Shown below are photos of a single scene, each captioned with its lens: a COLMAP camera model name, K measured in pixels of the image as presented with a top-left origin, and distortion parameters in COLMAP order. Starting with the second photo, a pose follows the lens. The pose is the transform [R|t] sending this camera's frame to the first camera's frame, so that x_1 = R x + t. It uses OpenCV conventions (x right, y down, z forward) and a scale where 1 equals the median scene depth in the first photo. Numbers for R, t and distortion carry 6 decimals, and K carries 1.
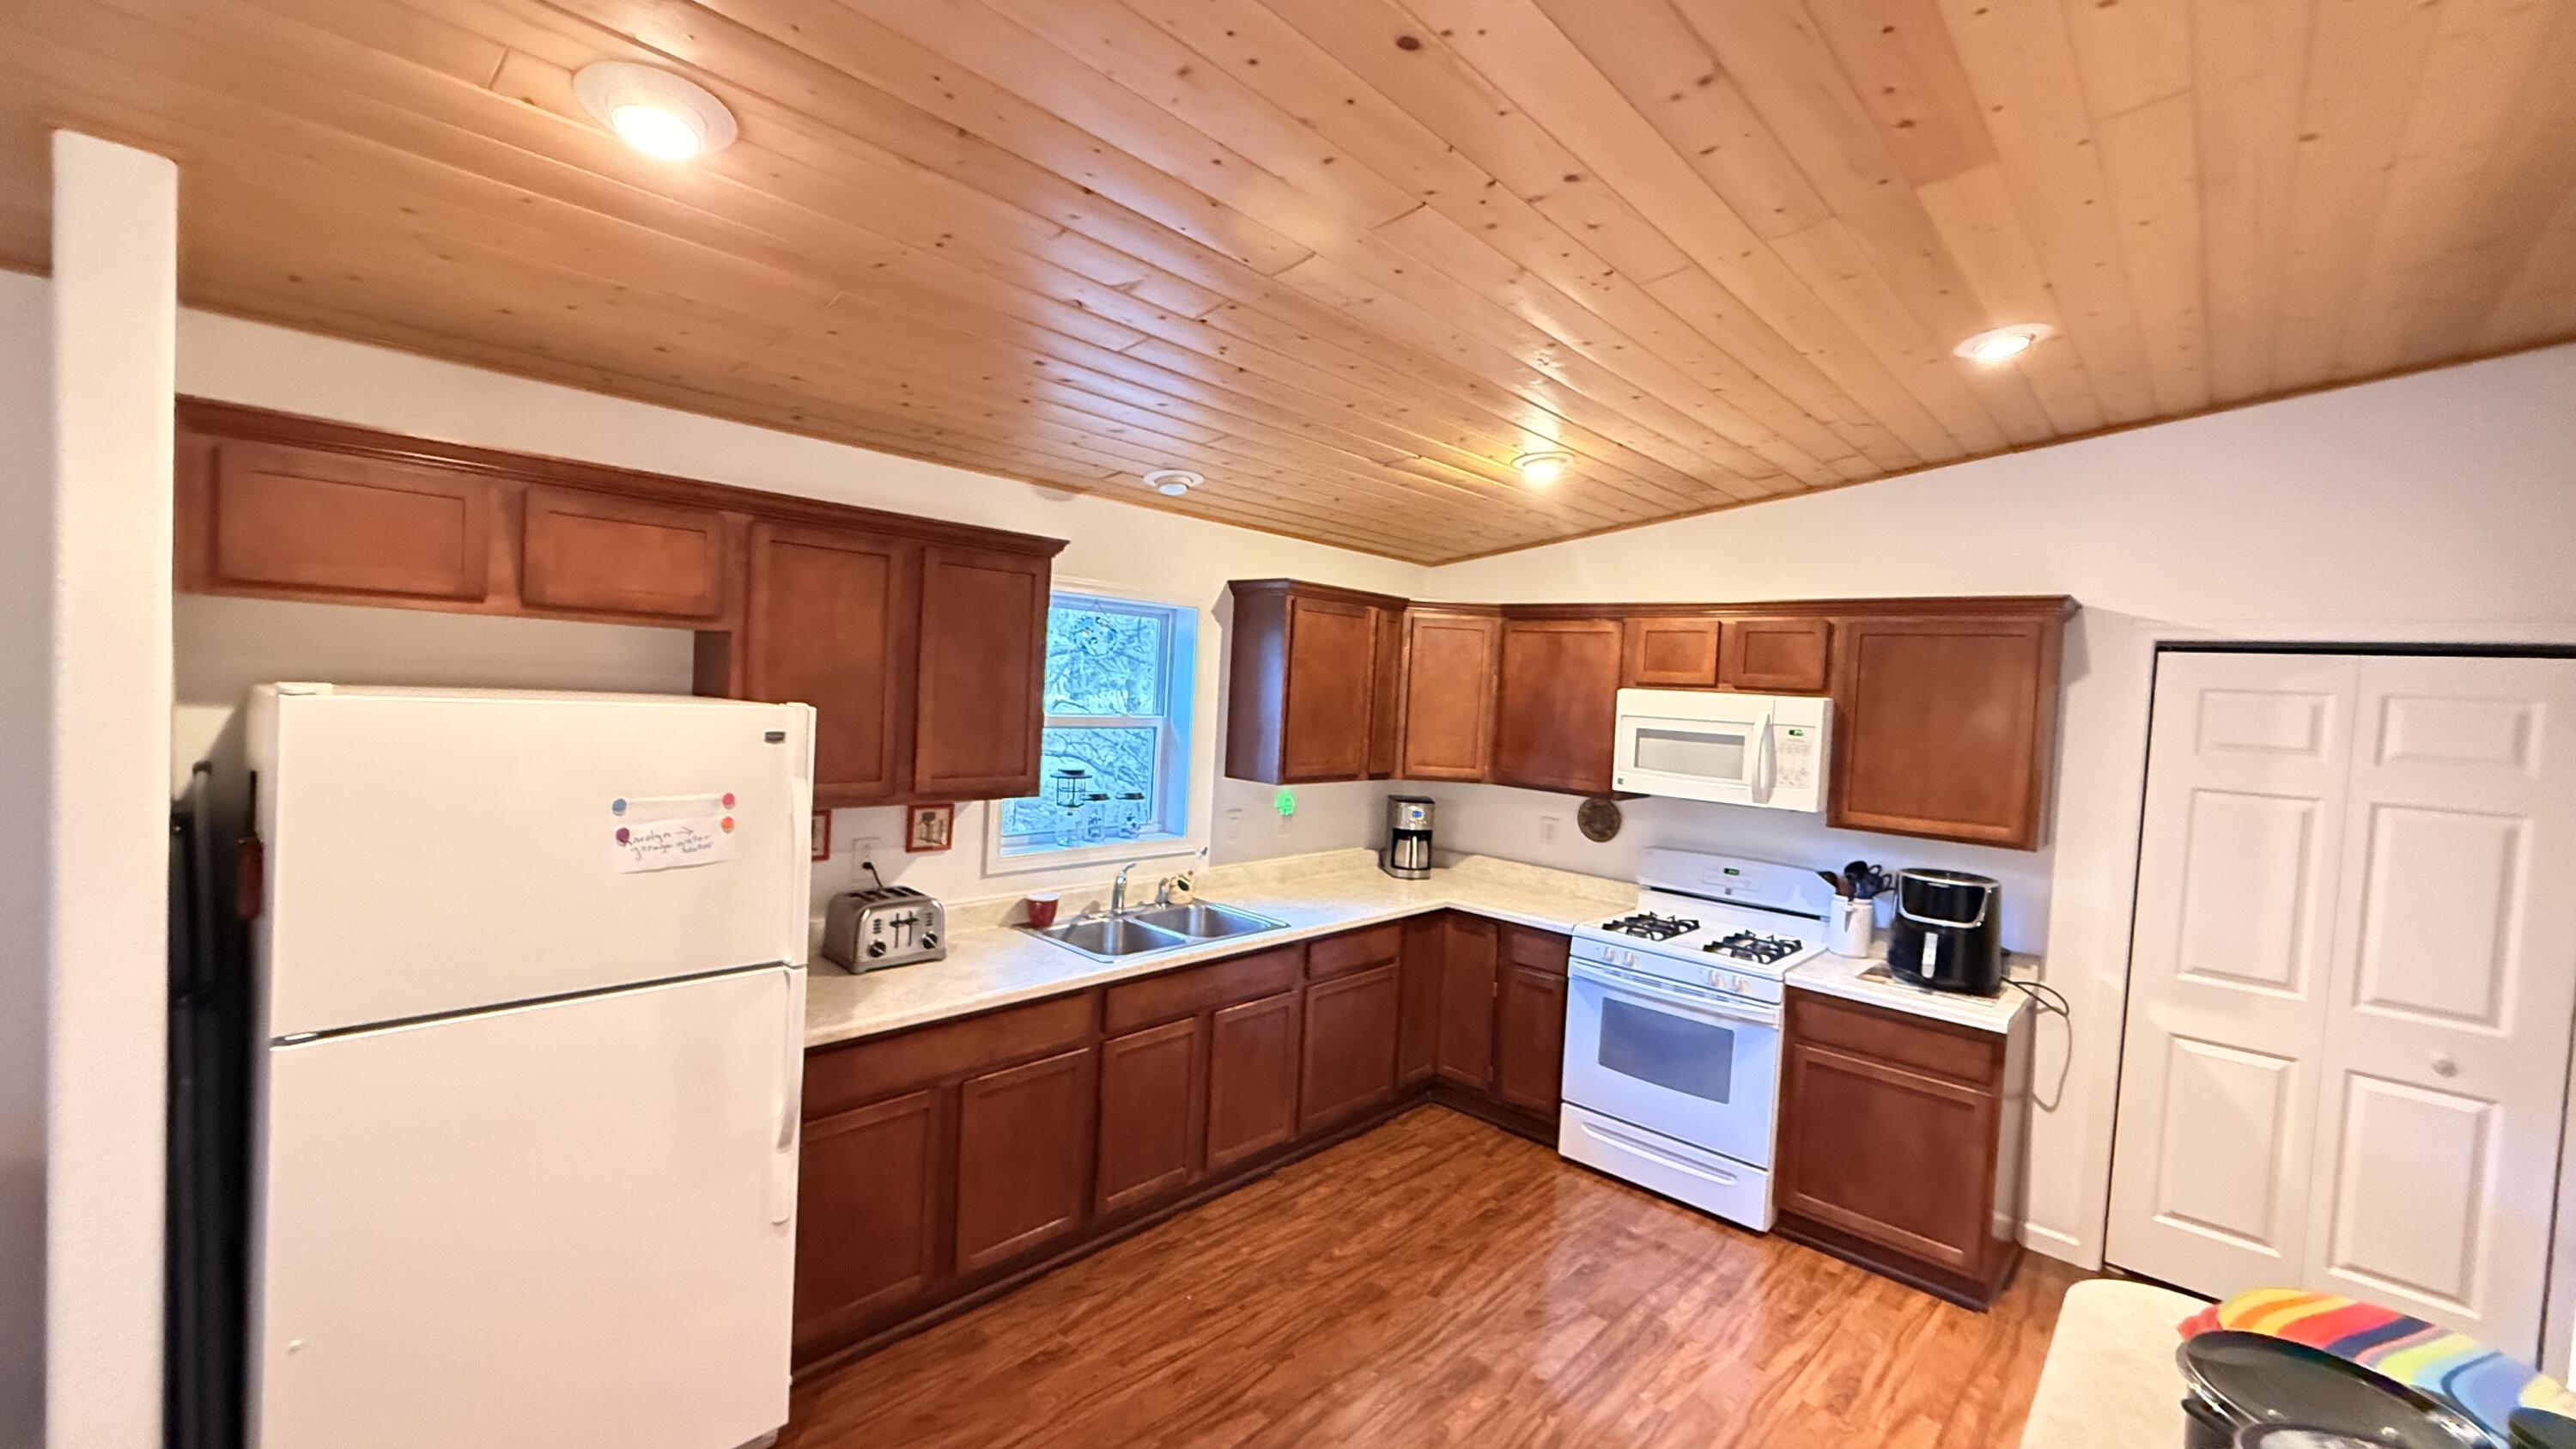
lens RADIAL K [[1022.0, 0, 1283.0], [0, 1022.0, 716.3], [0, 0, 1]] dist [-0.002955, 0.000242]
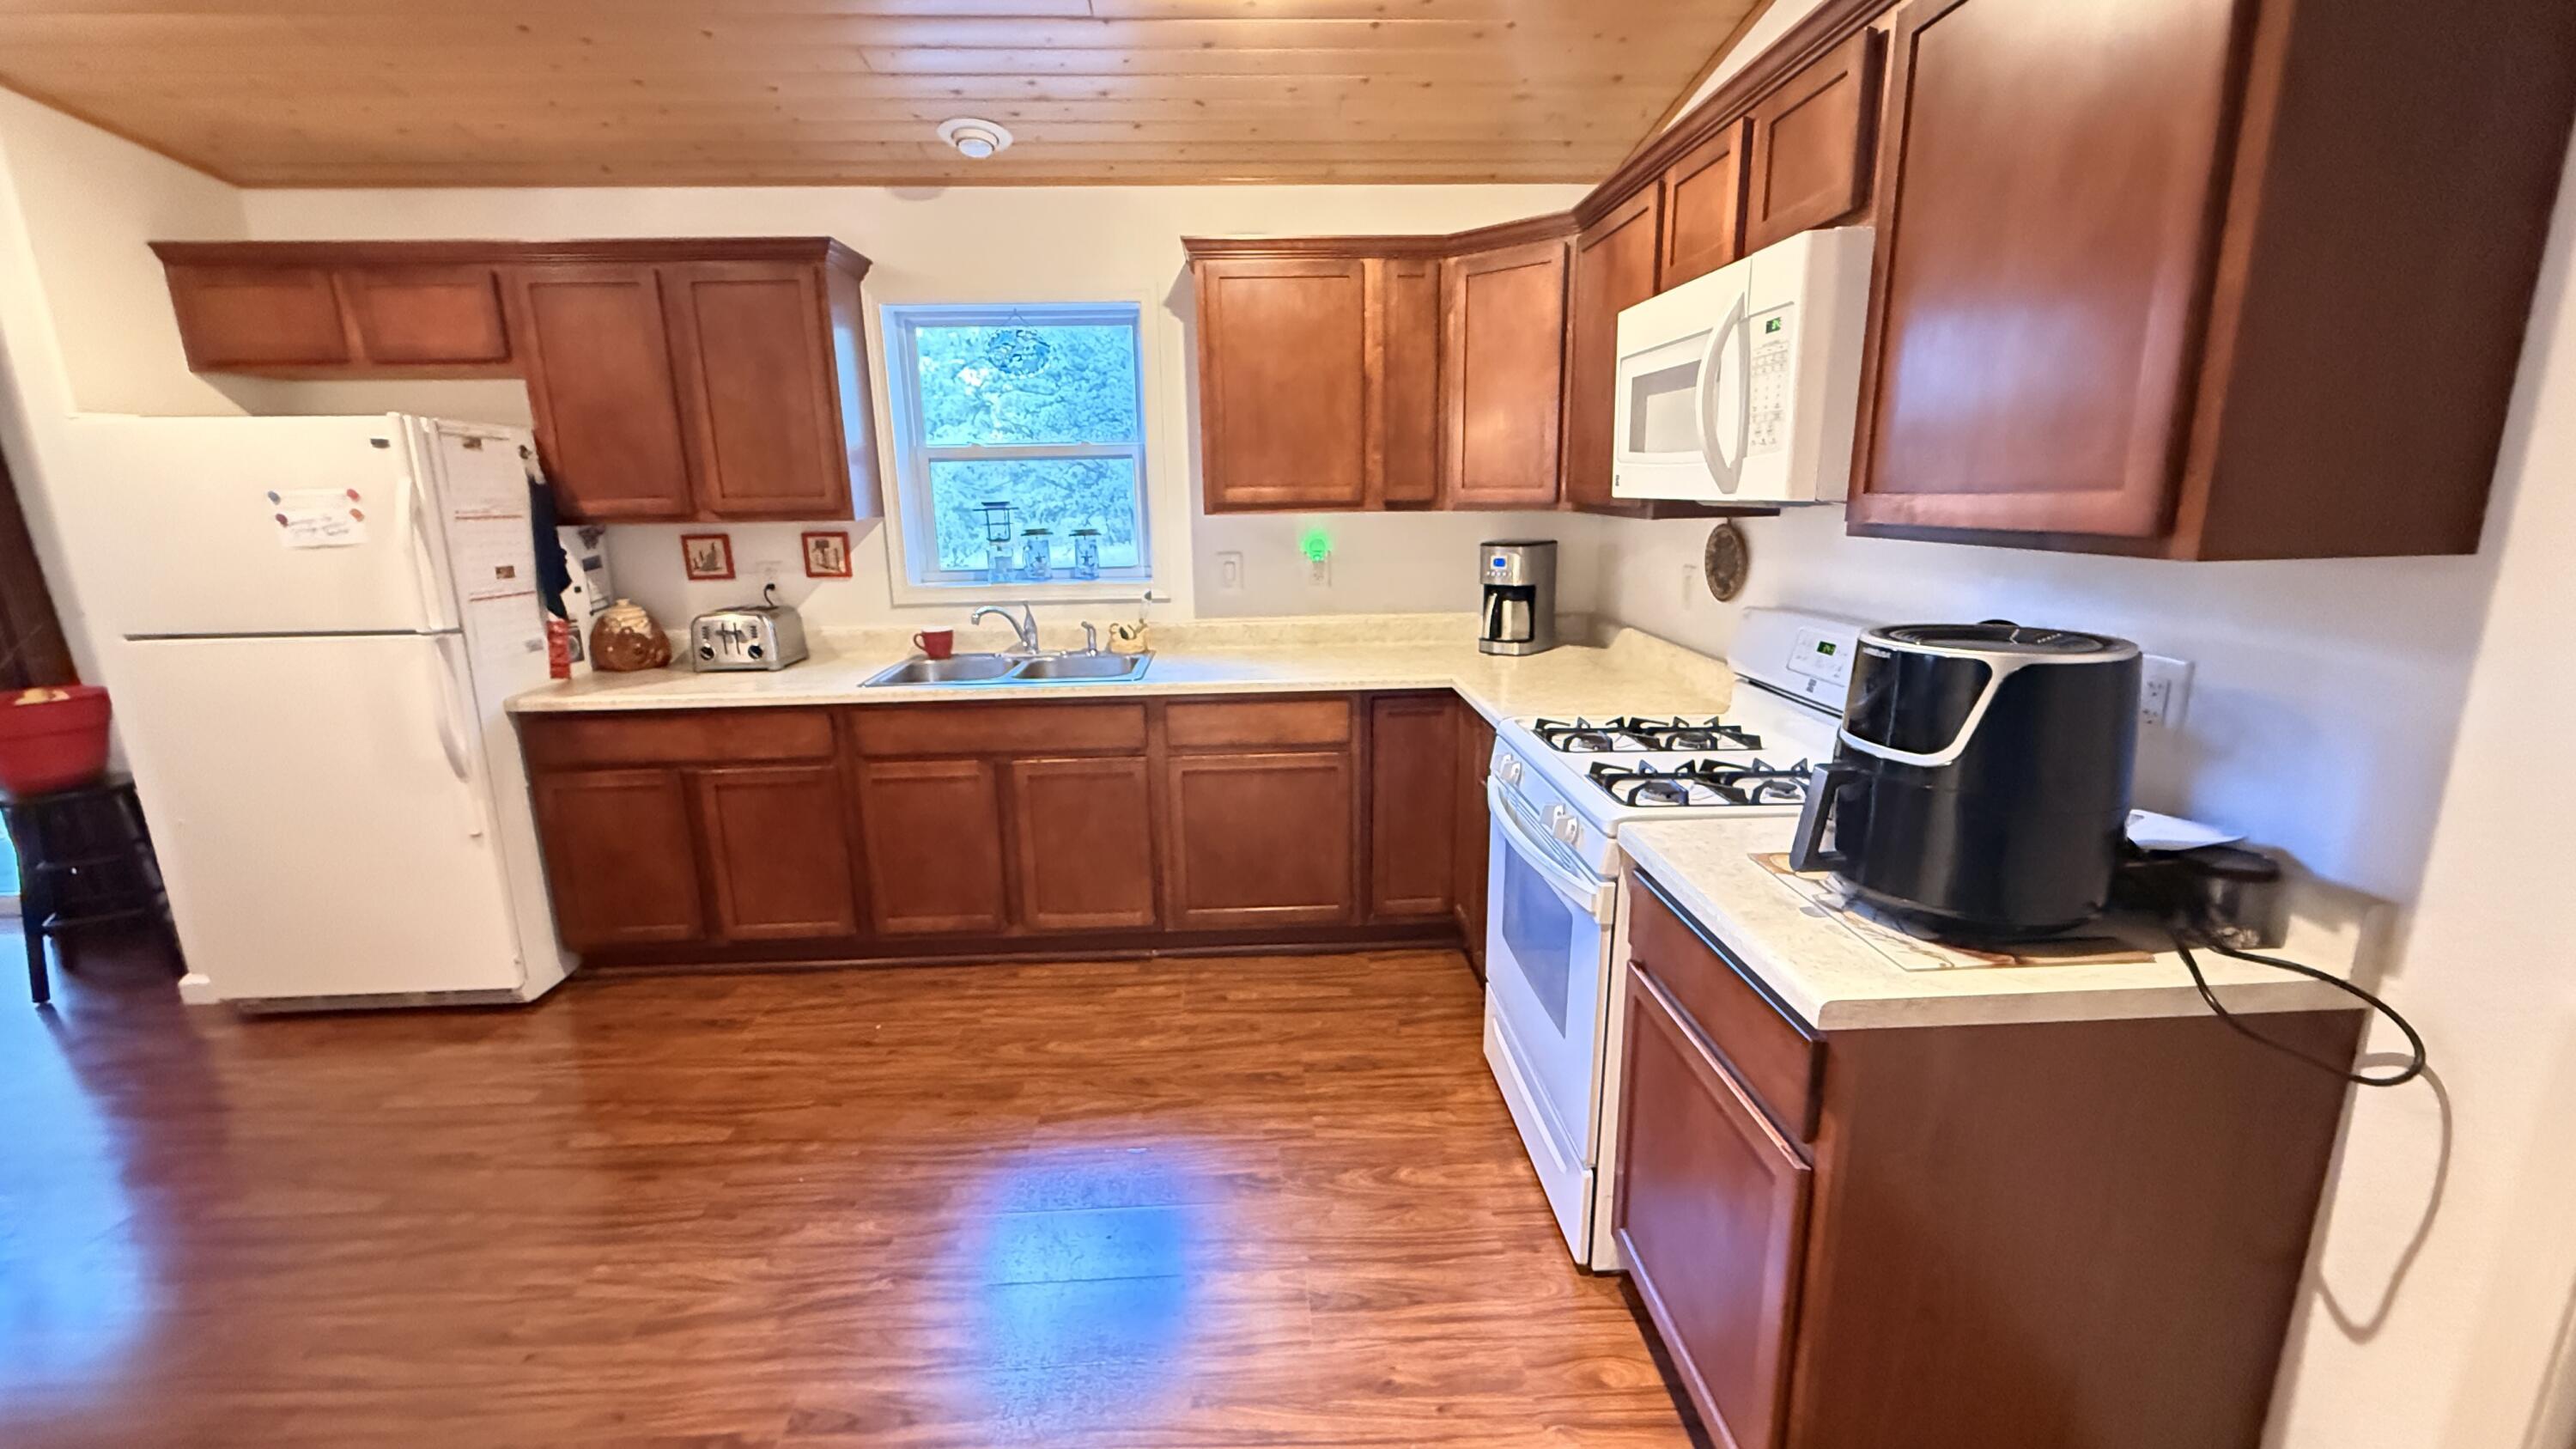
lens RADIAL K [[1022.0, 0, 1284.3], [0, 1022.0, 716.6], [0, 0, 1]] dist [-0.002955, 0.000242]
pose [[0.715579, 0.090027, -0.692706, 0.741239], [0.032281, 0.986339, 0.161535, 0.117312], [0.697785, -0.137953, 0.702897, 0.555938]]
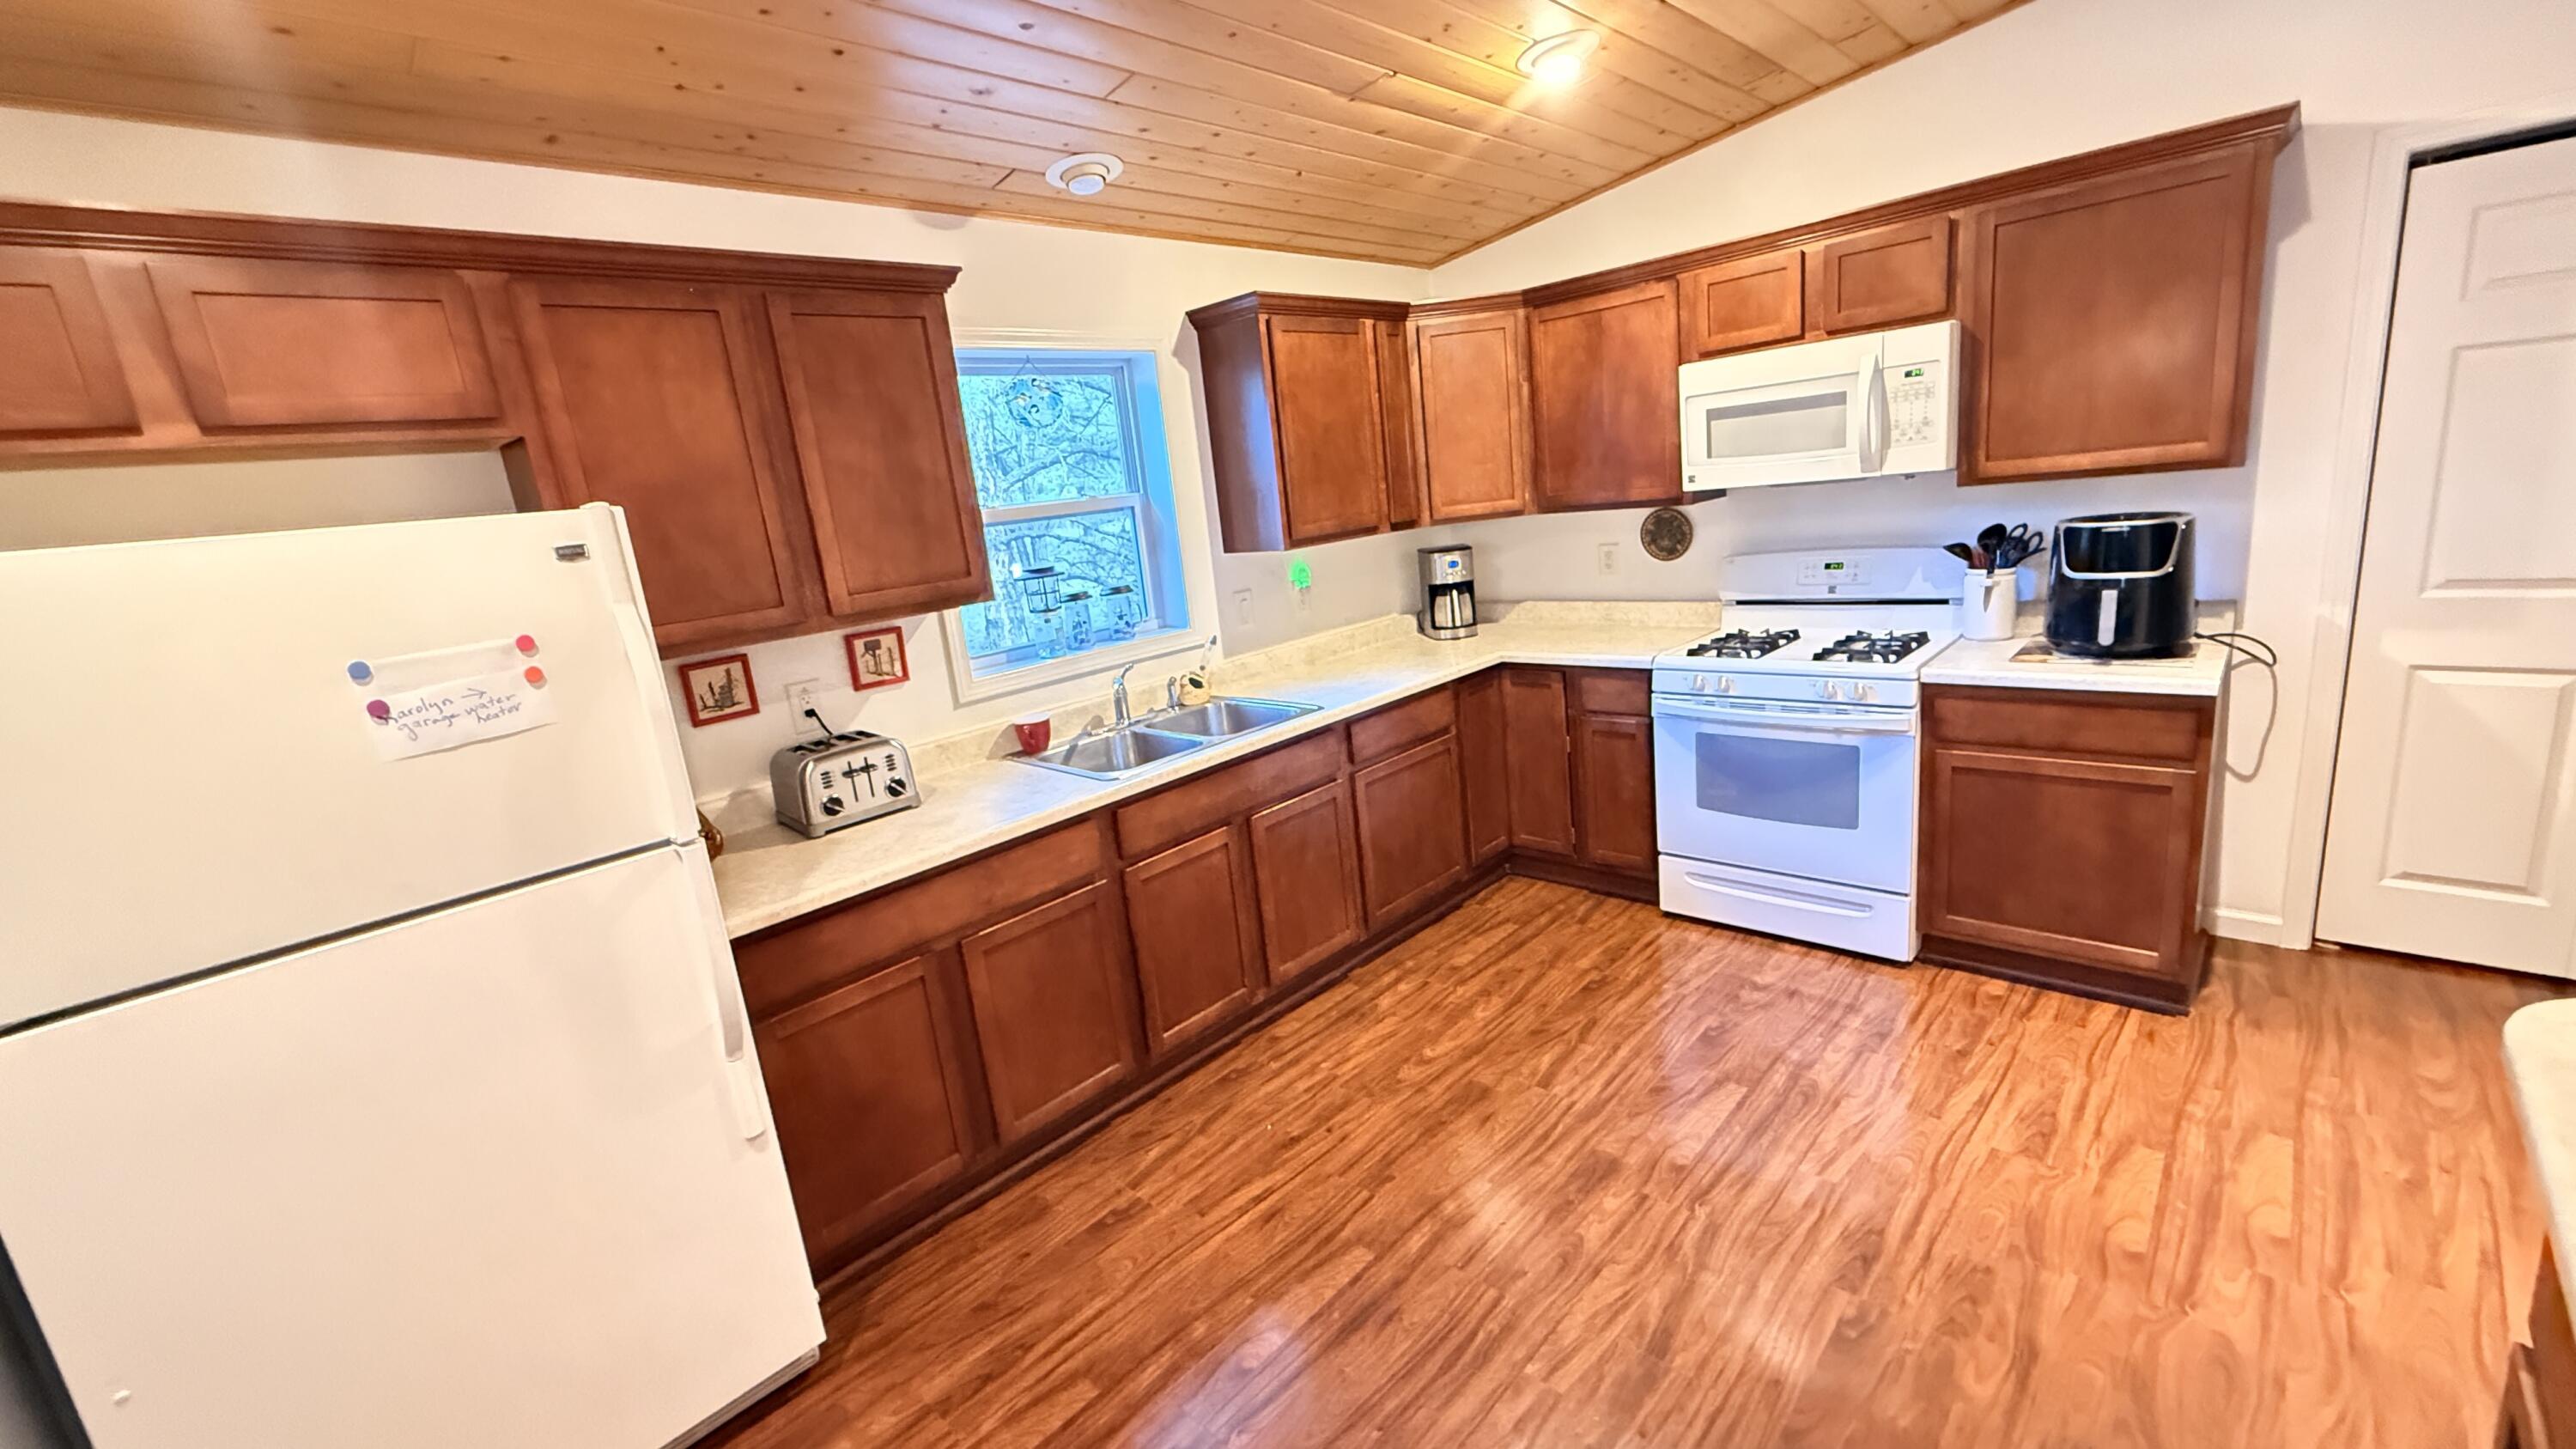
lens RADIAL K [[1022.0, 0, 1282.6], [0, 1022.0, 714.6], [0, 0, 1]] dist [-0.002955, 0.000242]
pose [[0.986536, -0.154914, -0.052431, 0.019447], [0.161990, 0.969698, 0.182879, 0.053590], [0.022512, -0.188910, 0.981736, 0.173193]]
